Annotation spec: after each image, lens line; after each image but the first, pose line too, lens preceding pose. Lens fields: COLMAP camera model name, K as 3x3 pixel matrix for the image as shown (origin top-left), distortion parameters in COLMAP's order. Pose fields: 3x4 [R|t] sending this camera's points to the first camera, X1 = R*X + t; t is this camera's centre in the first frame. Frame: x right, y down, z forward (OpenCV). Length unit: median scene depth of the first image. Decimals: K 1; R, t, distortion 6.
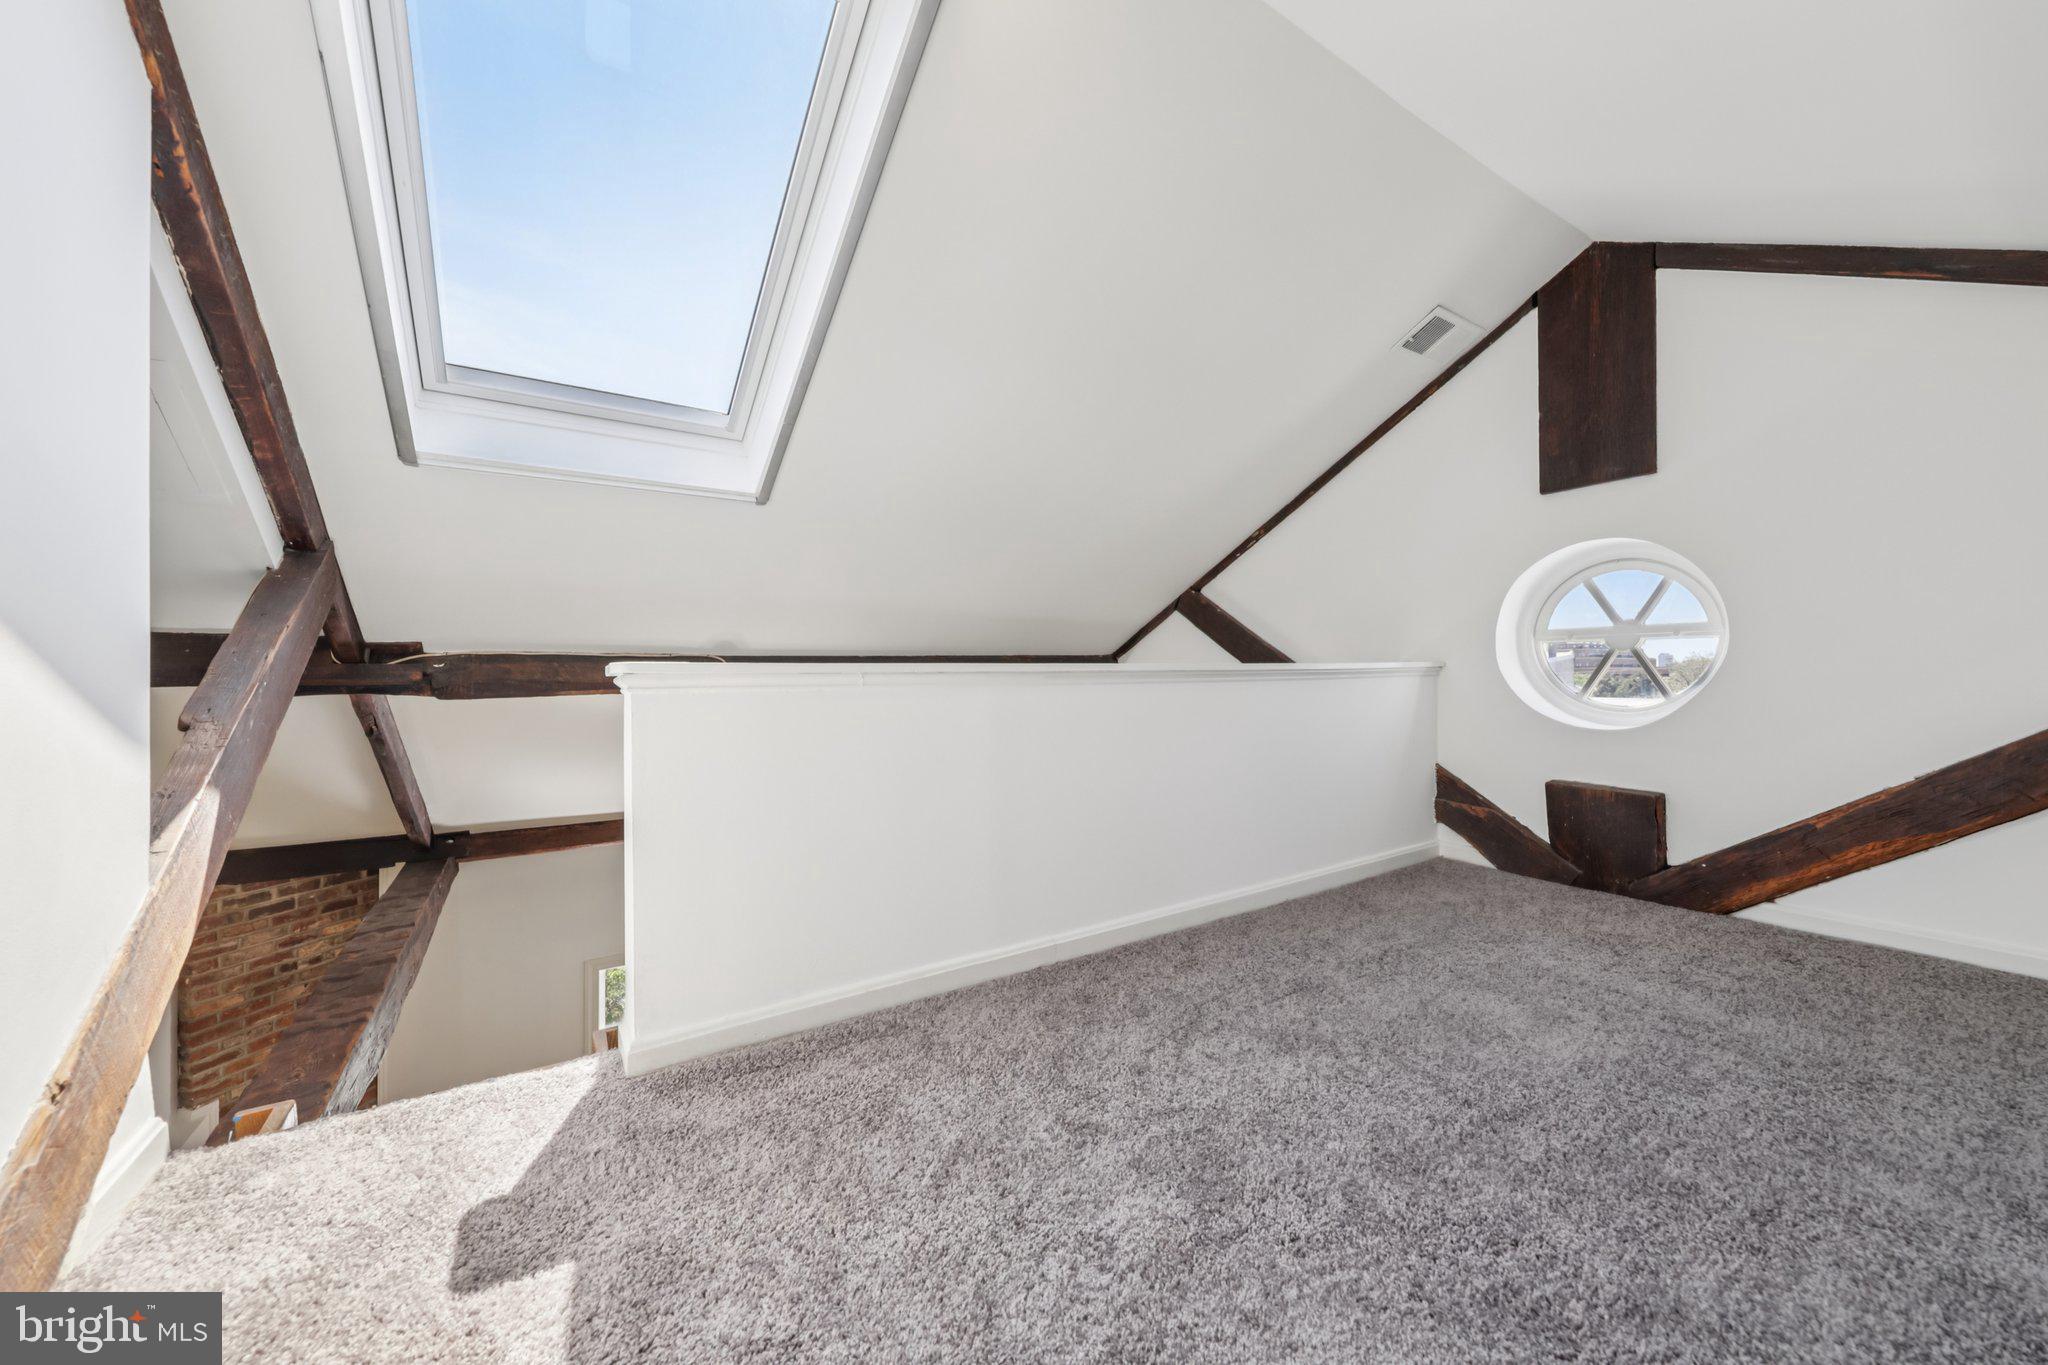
lens RADIAL K [[750.8, 0, 1021.2], [0, 750.8, 677.5], [0, 0, 1]] dist [0.014997, -0.004443]
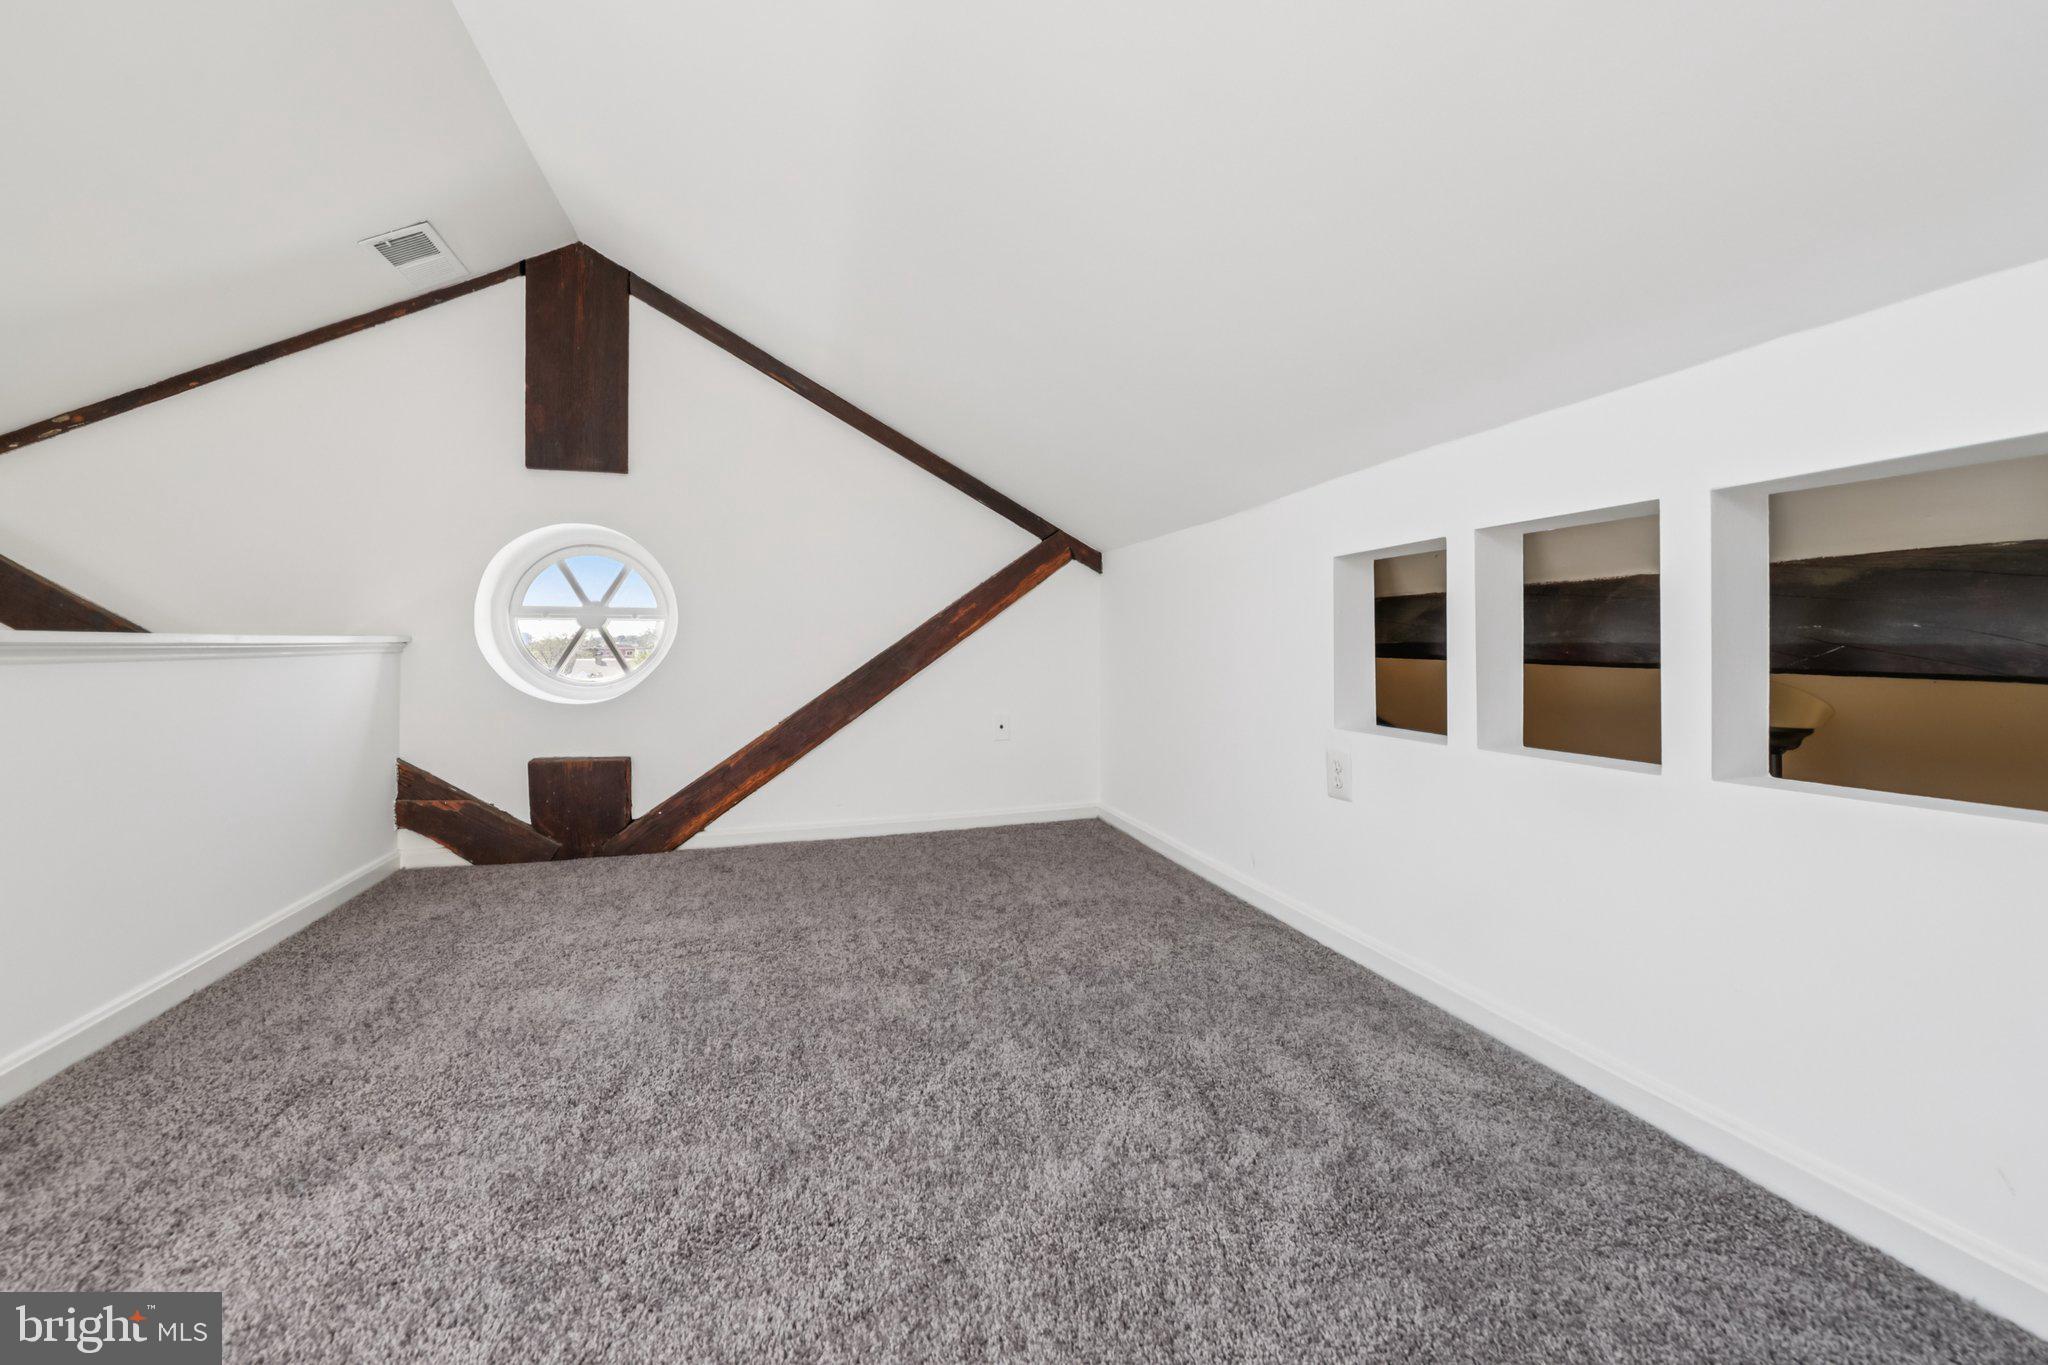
lens RADIAL K [[800.0, 0, 1011.7], [0, 800.0, 641.6], [0, 0, 1]] dist [0.028687, -0.009129]
pose [[0.278090, 0.012558, 0.960473, -0.150541], [0.004439, 0.999887, -0.014358, 0.000512], [-0.960545, 0.008256, 0.278003, 0.113541]]
